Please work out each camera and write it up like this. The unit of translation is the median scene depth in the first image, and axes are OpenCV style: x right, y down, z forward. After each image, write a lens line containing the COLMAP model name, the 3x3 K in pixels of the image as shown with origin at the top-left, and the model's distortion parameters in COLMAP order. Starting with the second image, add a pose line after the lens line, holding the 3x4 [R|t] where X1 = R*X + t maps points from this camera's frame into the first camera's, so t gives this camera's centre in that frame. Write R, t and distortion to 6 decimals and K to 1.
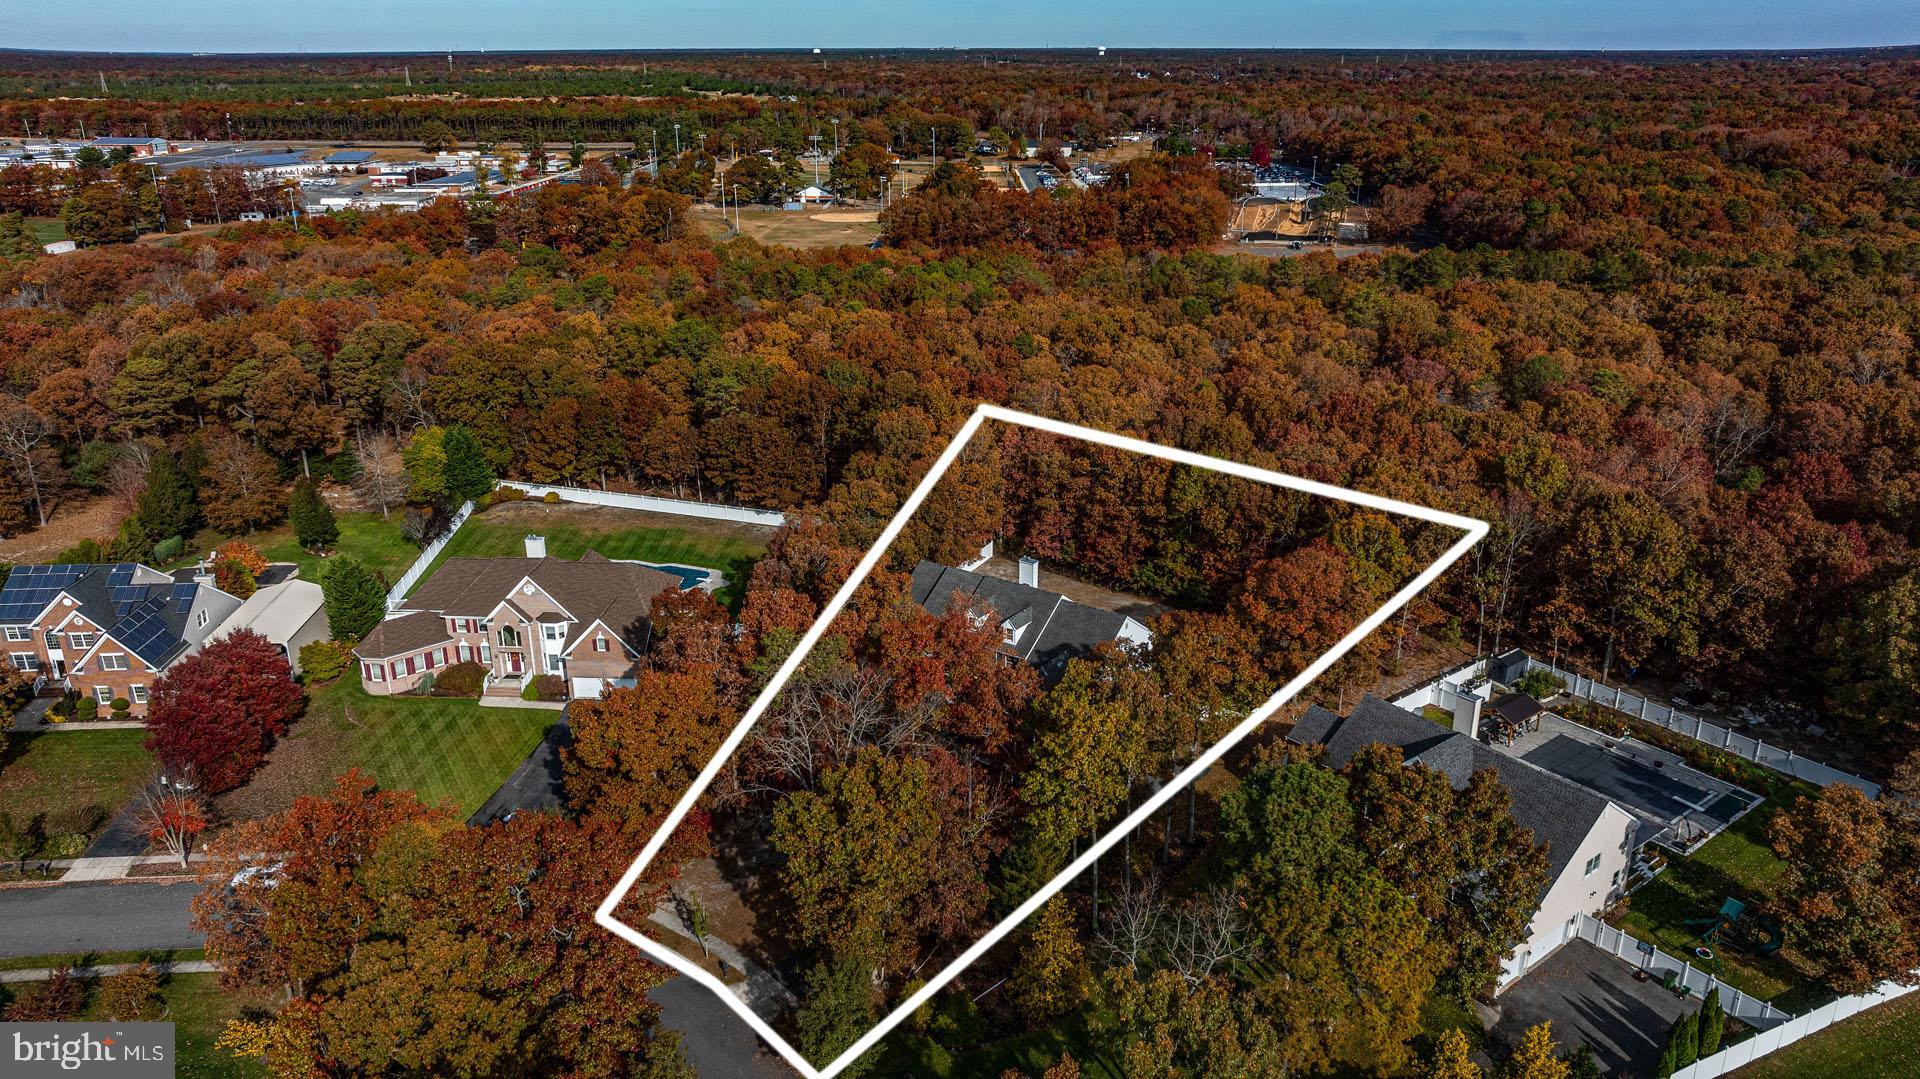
lens RADIAL K [[1359.7, 0, 960.0], [0, 1359.7, 539.5], [0, 0, 1]] dist [-0.001494, -0.000670]
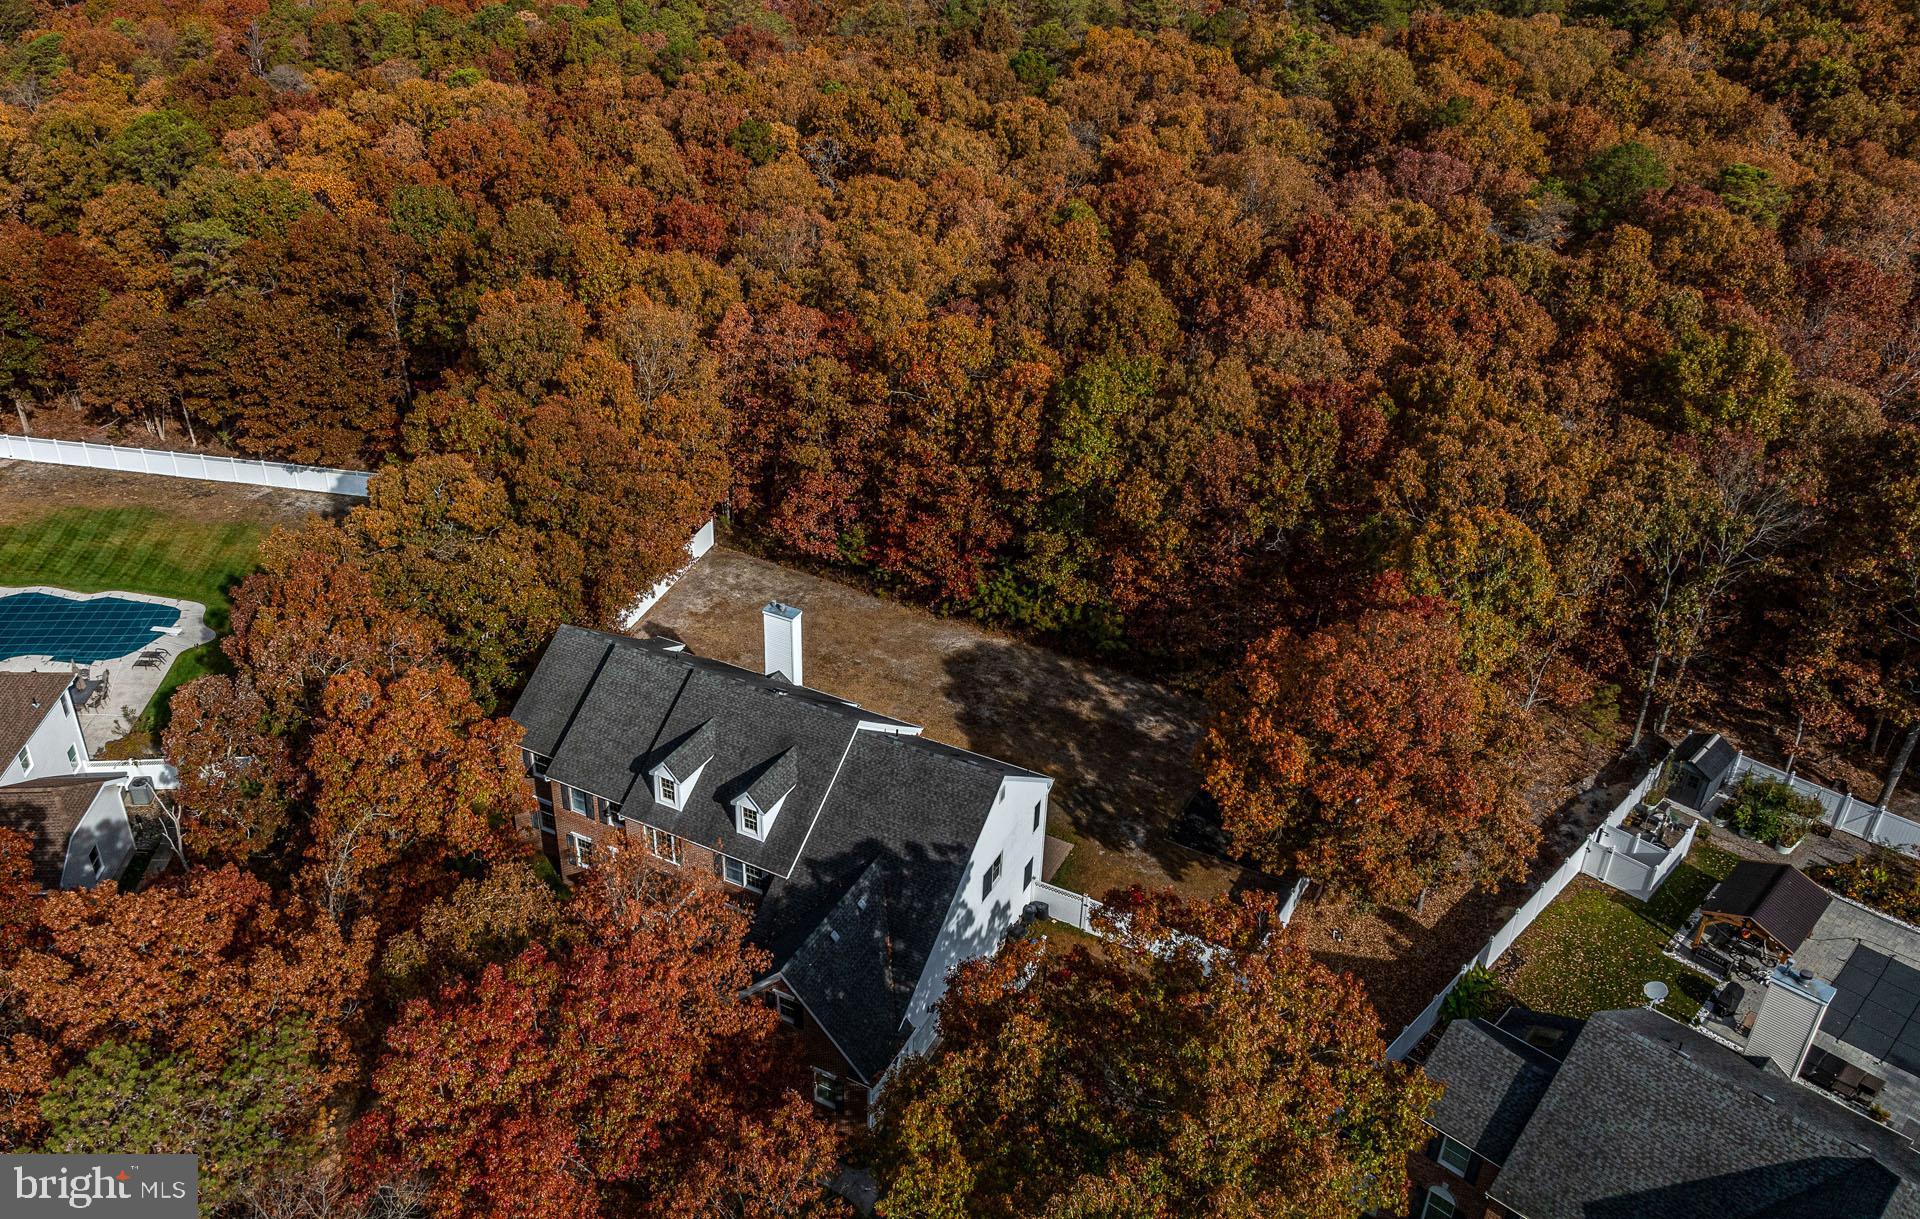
lens RADIAL K [[1533.5, 0, 830.9], [0, 1533.5, 604.3], [0, 0, 1]] dist [-0.012870, -0.008246]
pose [[0.995264, -0.051219, 0.082619, 0.018747], [0.036629, 0.984880, 0.169319, -0.068390], [-0.090042, -0.165491, 0.982092, 0.381824]]
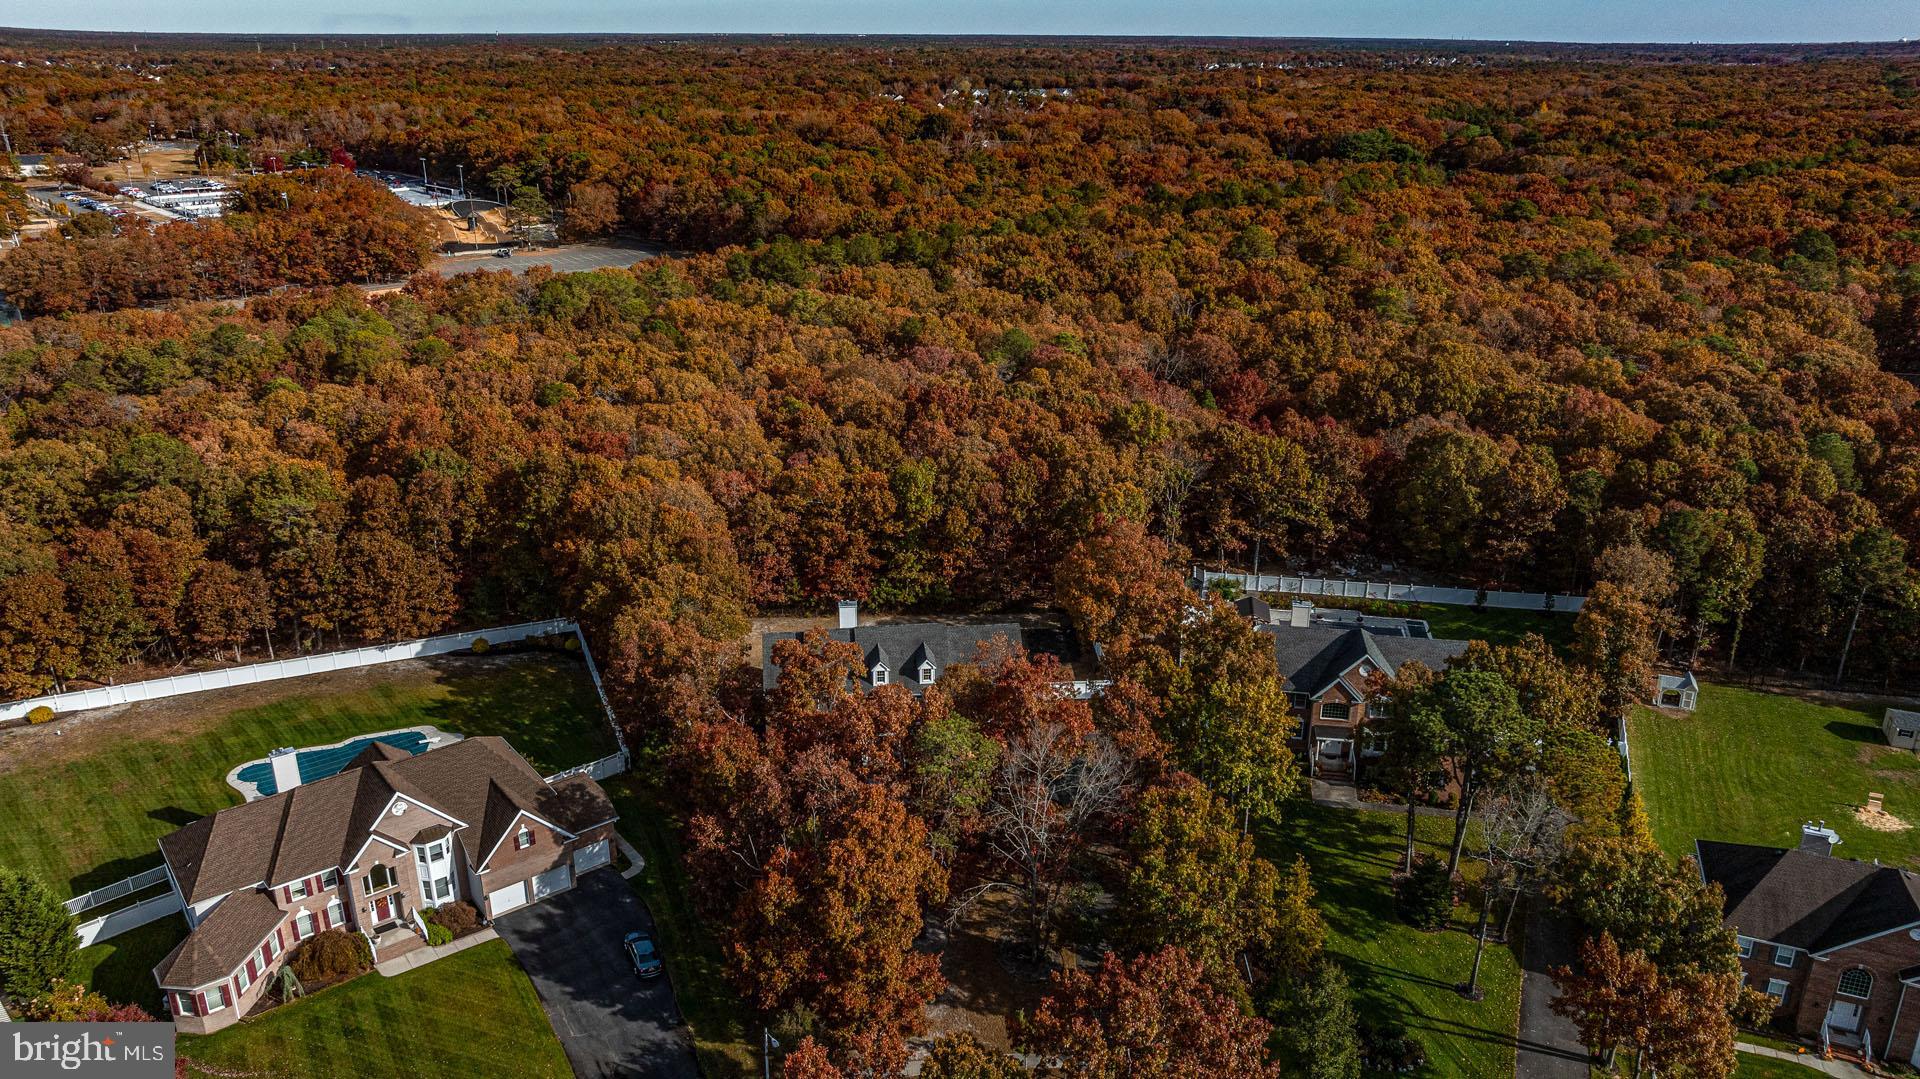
lens RADIAL K [[1356.3, 0, 966.1], [0, 1356.3, 536.2], [0, 0, 1]] dist [-0.050971, 0.067501]
pose [[0.737108, -0.232678, 0.634455, -0.419446], [0.226398, 0.969626, 0.092570, -0.087260], [-0.636723, 0.075405, 0.767397, 0.163336]]
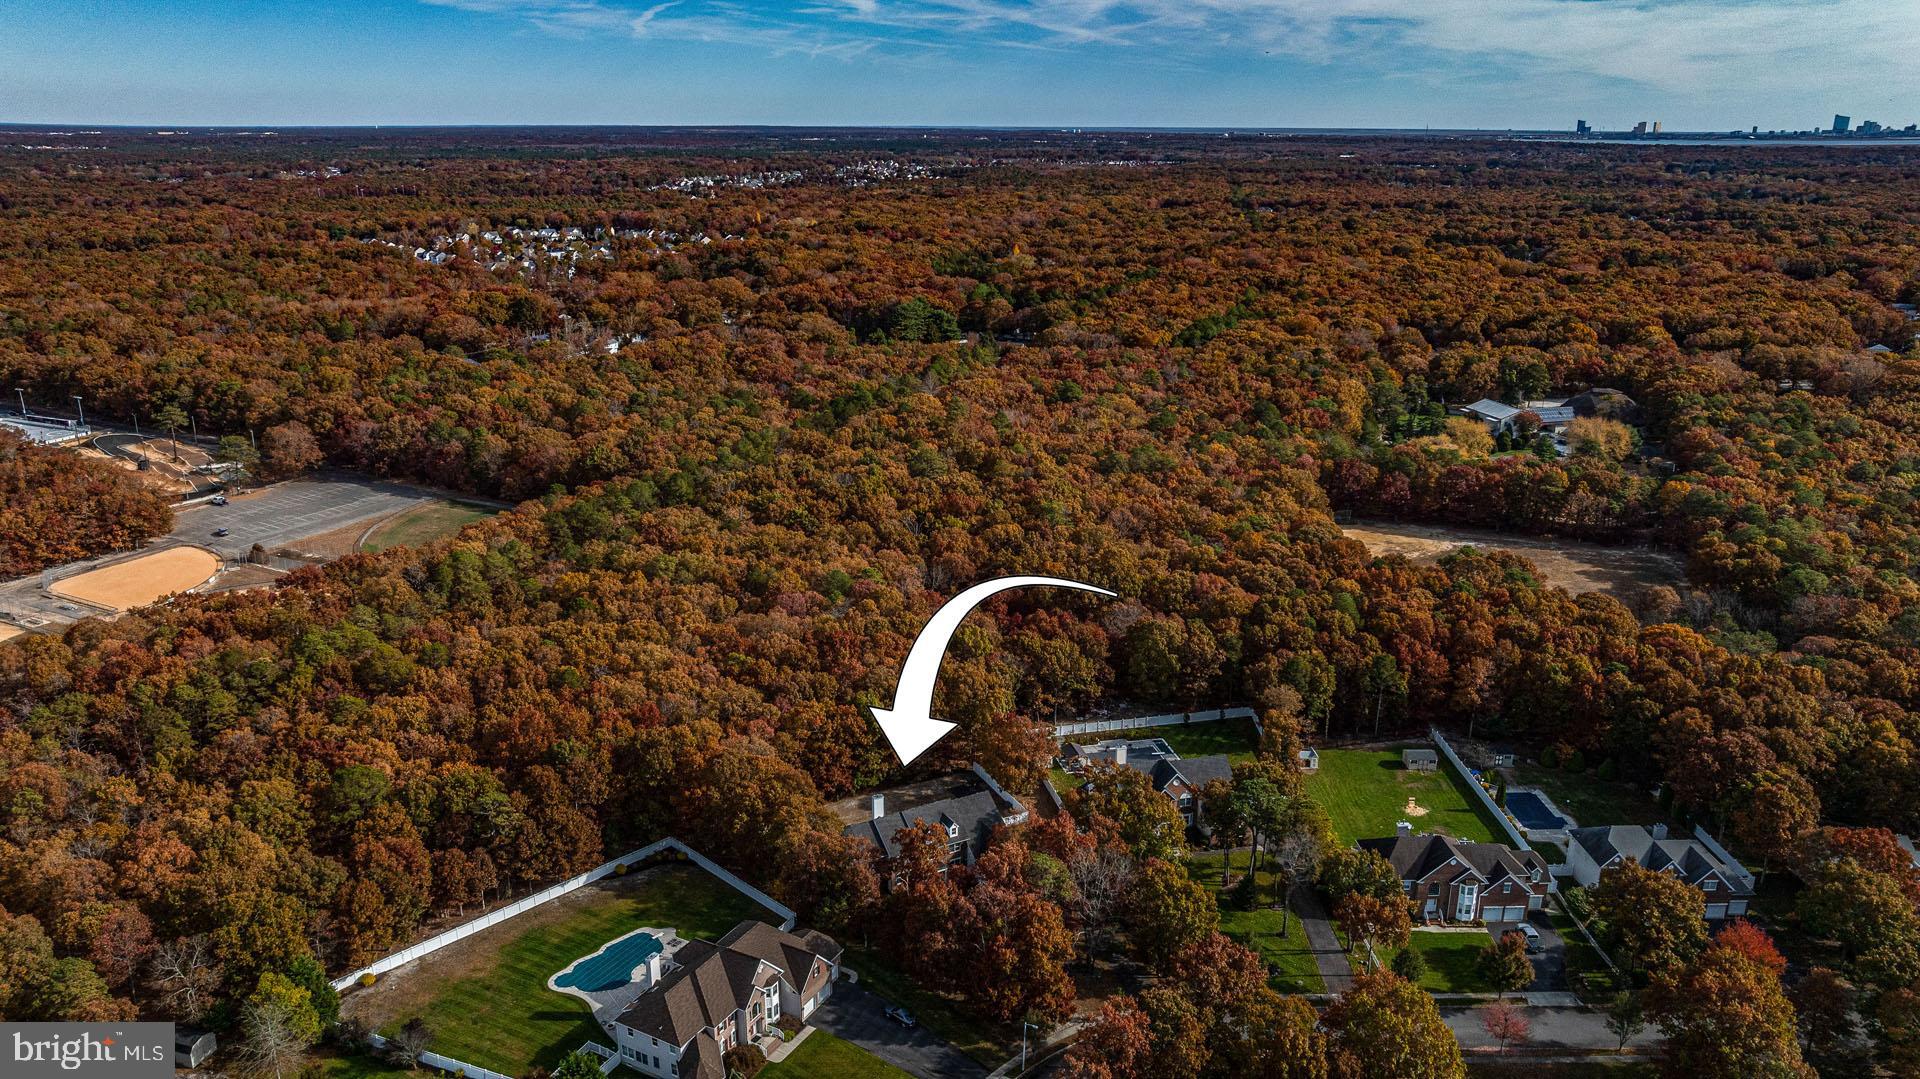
lens RADIAL K [[1343.1, 0, 960.0], [0, 1343.1, 539.5], [0, 0, 1]] dist [-0.012284, -0.000740]
pose [[0.423391, -0.269158, 0.865040, -1.015904], [0.310533, 0.940117, 0.140529, -0.392015], [-0.851064, 0.209125, 0.481620, 0.077148]]
